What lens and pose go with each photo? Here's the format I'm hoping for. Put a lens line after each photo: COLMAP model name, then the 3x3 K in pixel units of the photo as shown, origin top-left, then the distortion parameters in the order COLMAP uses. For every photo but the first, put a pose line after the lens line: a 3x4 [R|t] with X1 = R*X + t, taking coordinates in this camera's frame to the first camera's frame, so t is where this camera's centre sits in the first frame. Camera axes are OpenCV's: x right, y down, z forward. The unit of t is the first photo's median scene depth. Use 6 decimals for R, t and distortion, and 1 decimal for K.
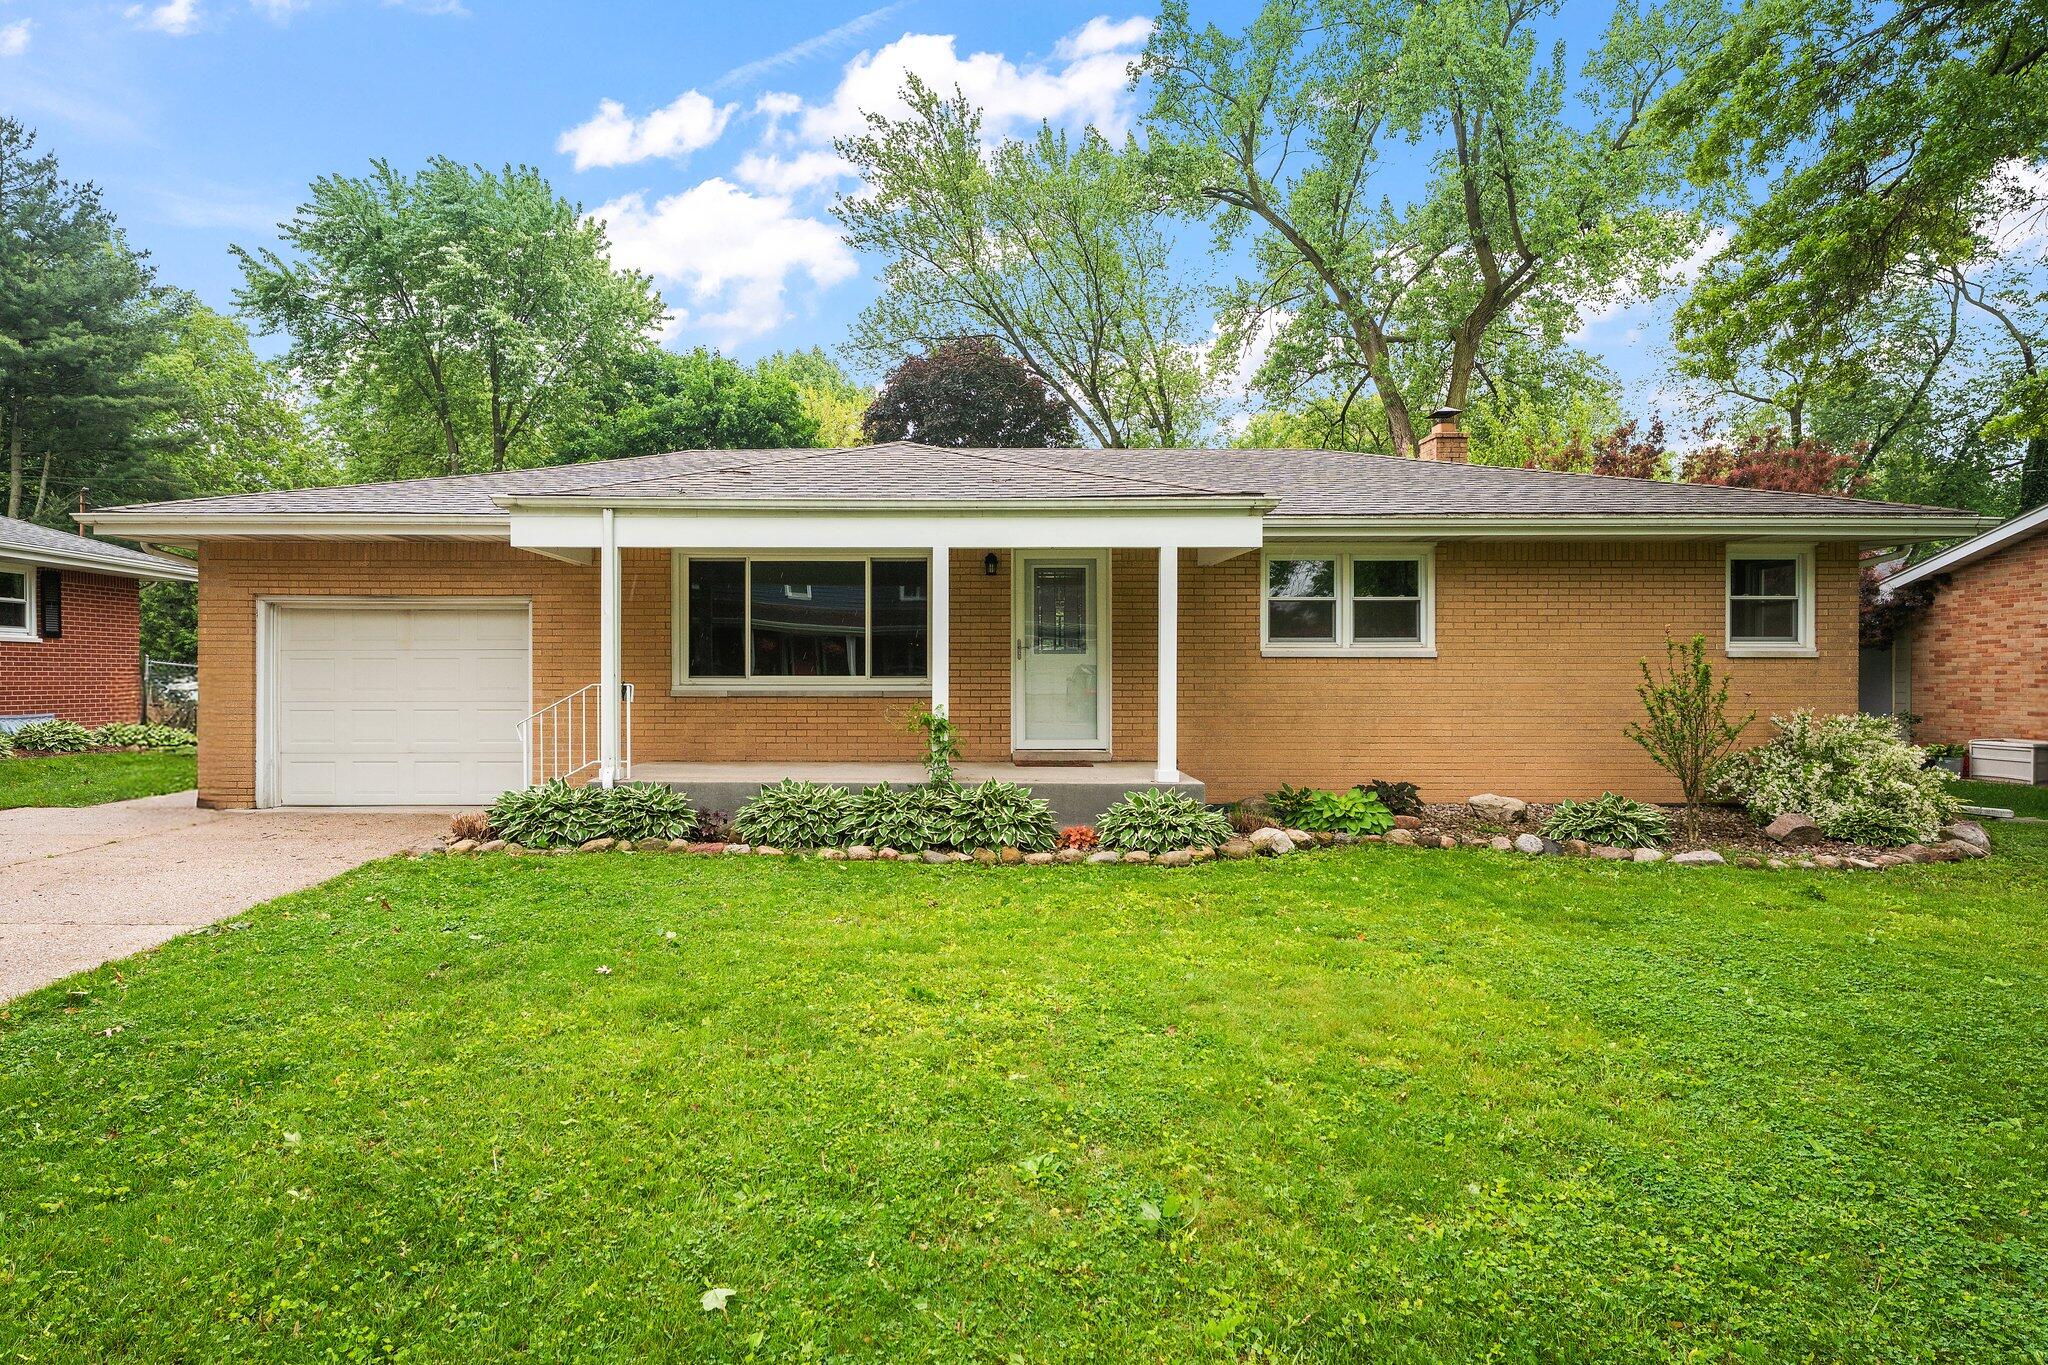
lens RADIAL K [[1143.6, 0, 1024.0], [0, 1143.6, 682.5], [0, 0, 1]] dist [-0.003385, -0.000201]
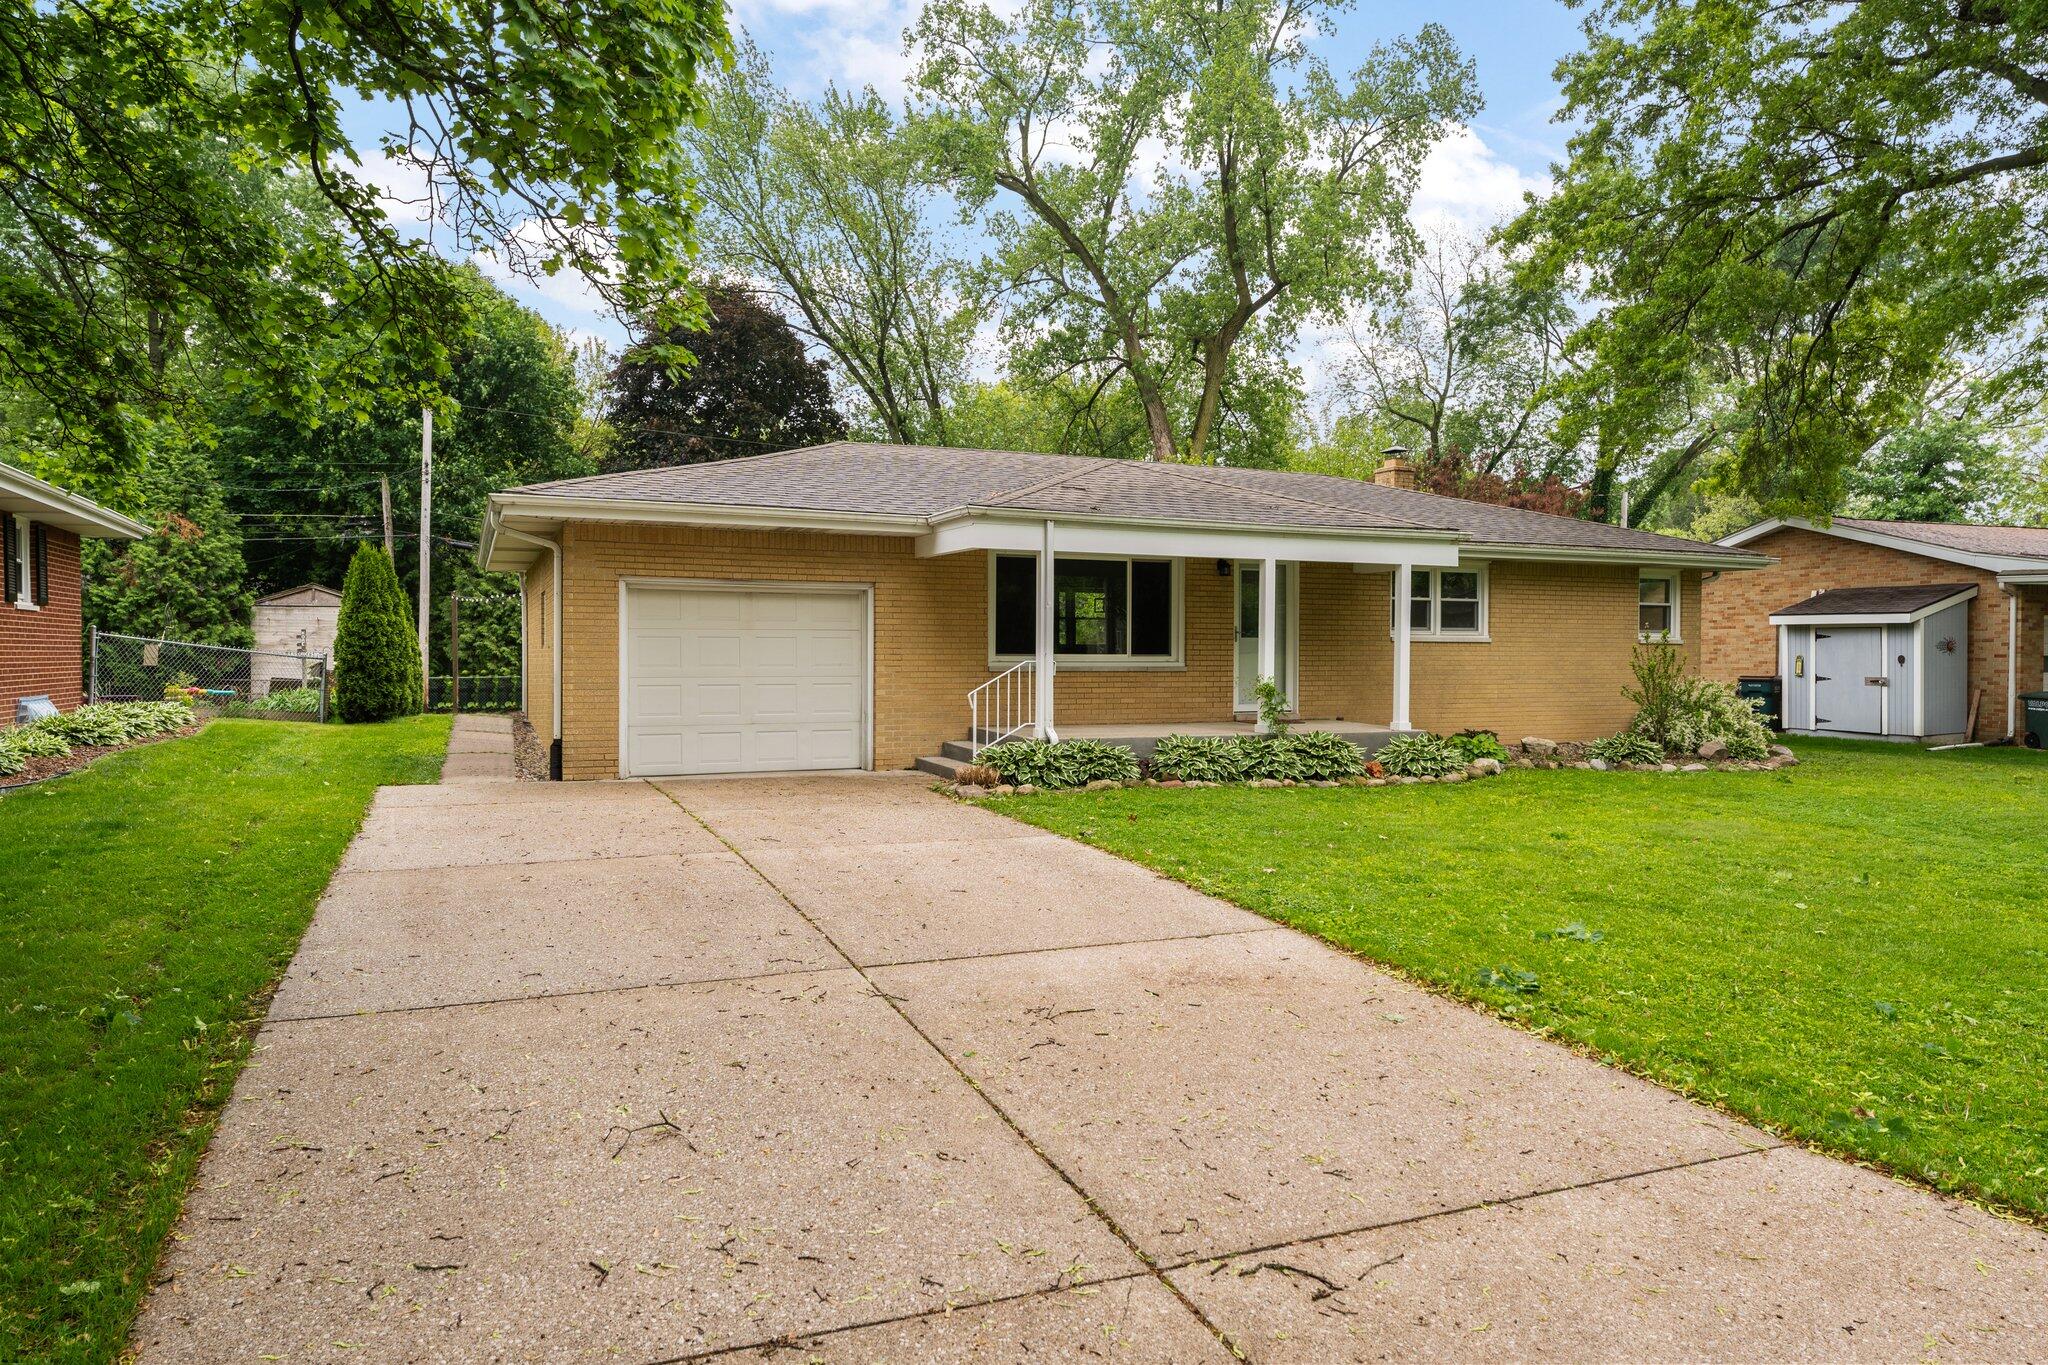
lens RADIAL K [[1309.8, 0, 1024.0], [0, 1309.8, 682.5], [0, 0, 1]] dist [0.004118, 0.000571]
pose [[0.914849, -0.005970, 0.403752, -0.816510], [-0.002324, 0.999796, 0.020050, -0.003759], [-0.403790, -0.019281, 0.914649, -0.249010]]
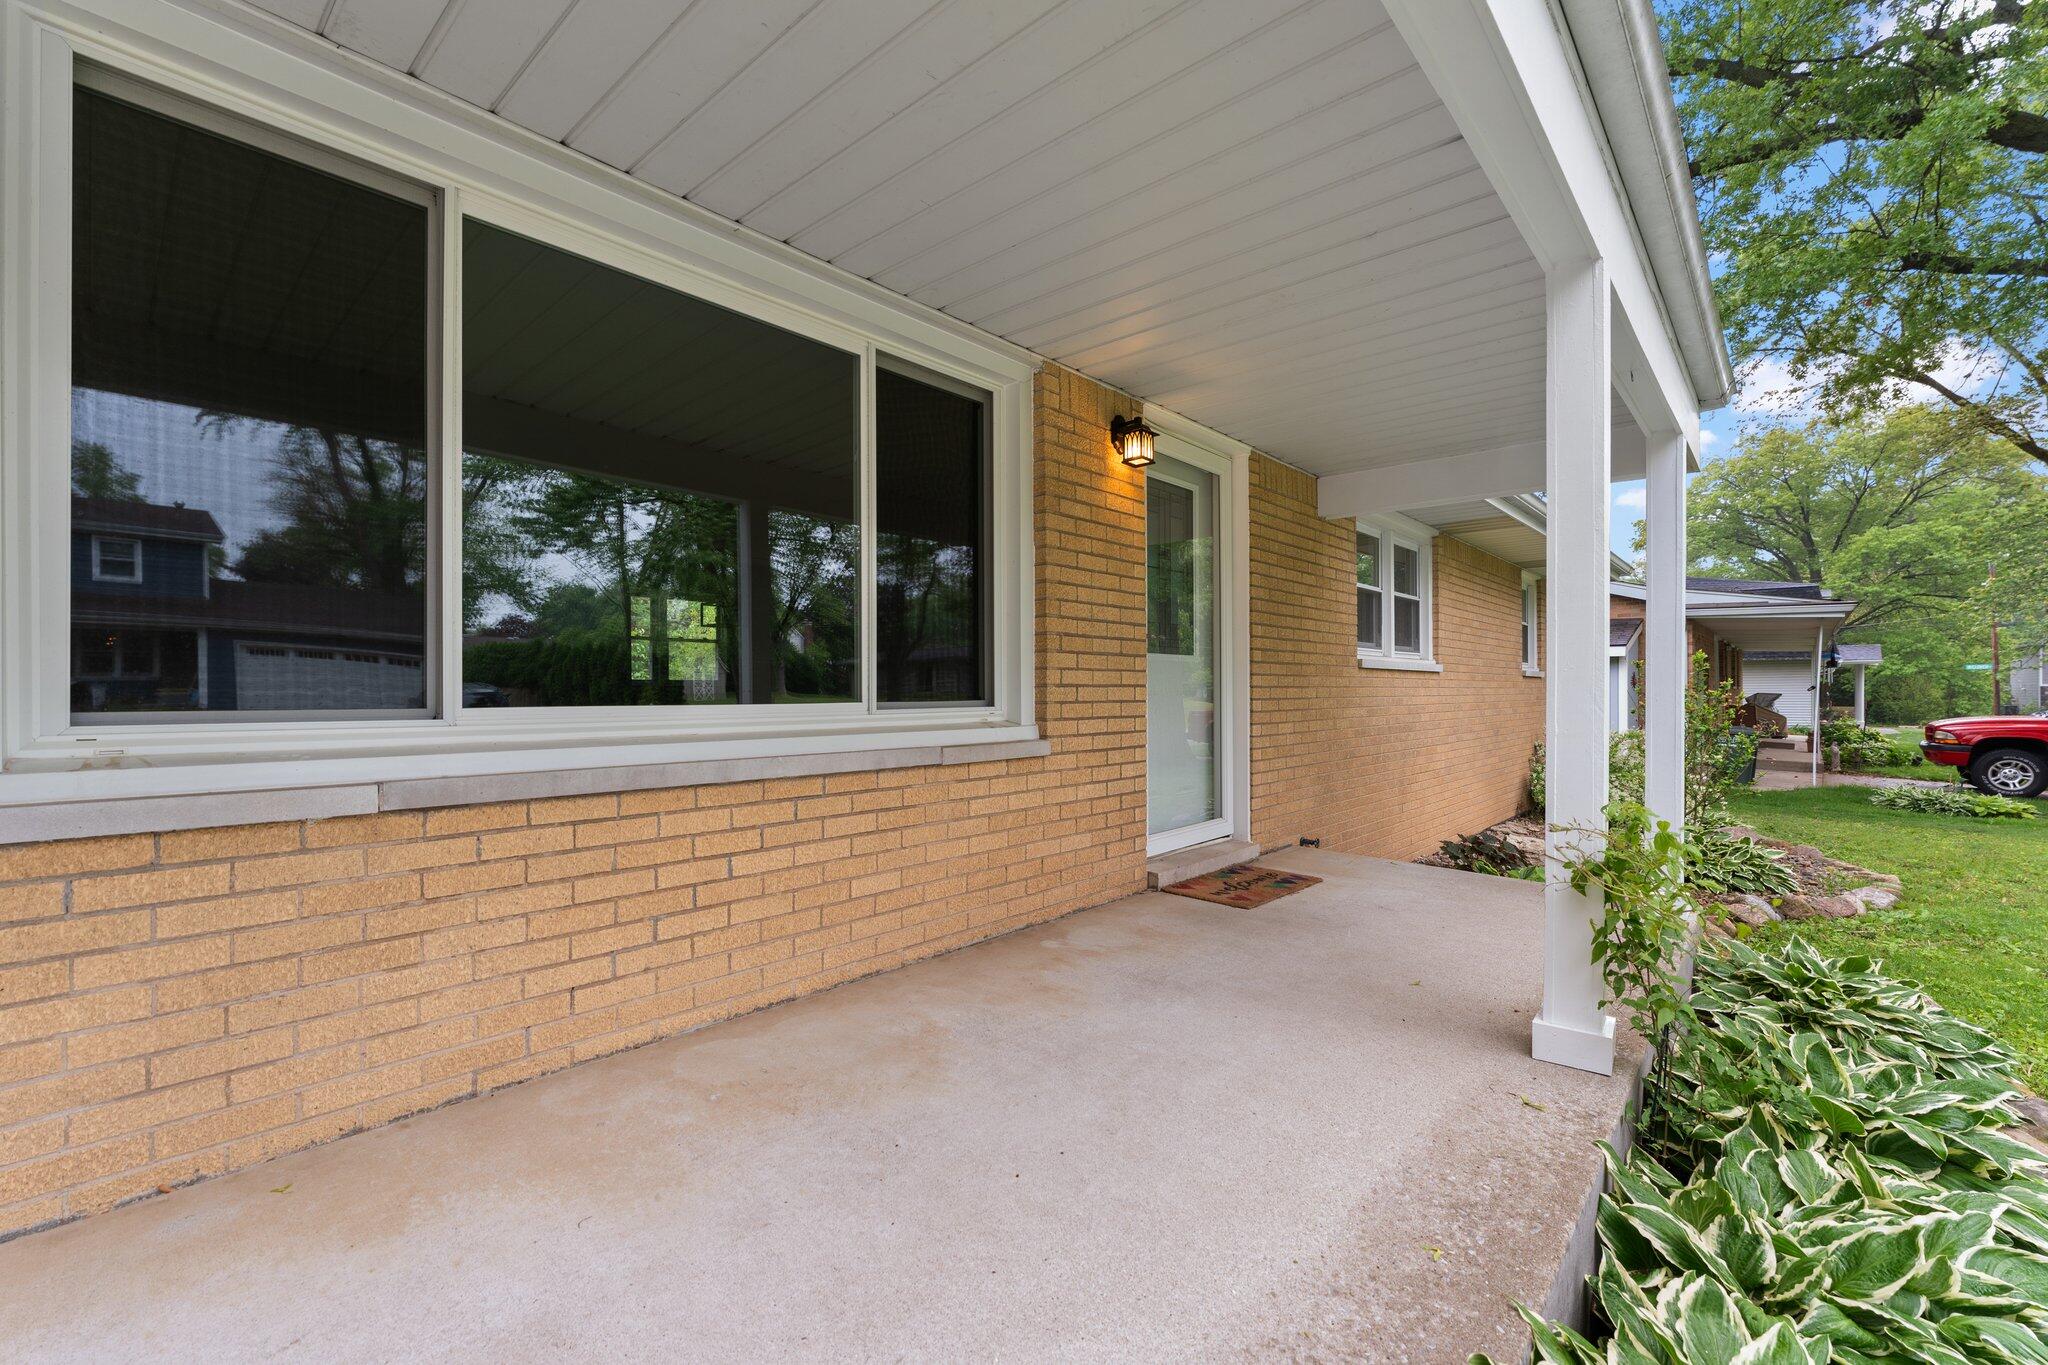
lens RADIAL K [[862.1, 0, 1024.0], [0, 862.1, 682.5], [0, 0, 1]] dist [0.000227, 0.000011]
pose [[0.679570, 0.006672, 0.733581, -0.290522], [0.001806, 0.999940, -0.010767, -0.008820], [-0.733609, 0.008642, 0.679517, 0.801542]]
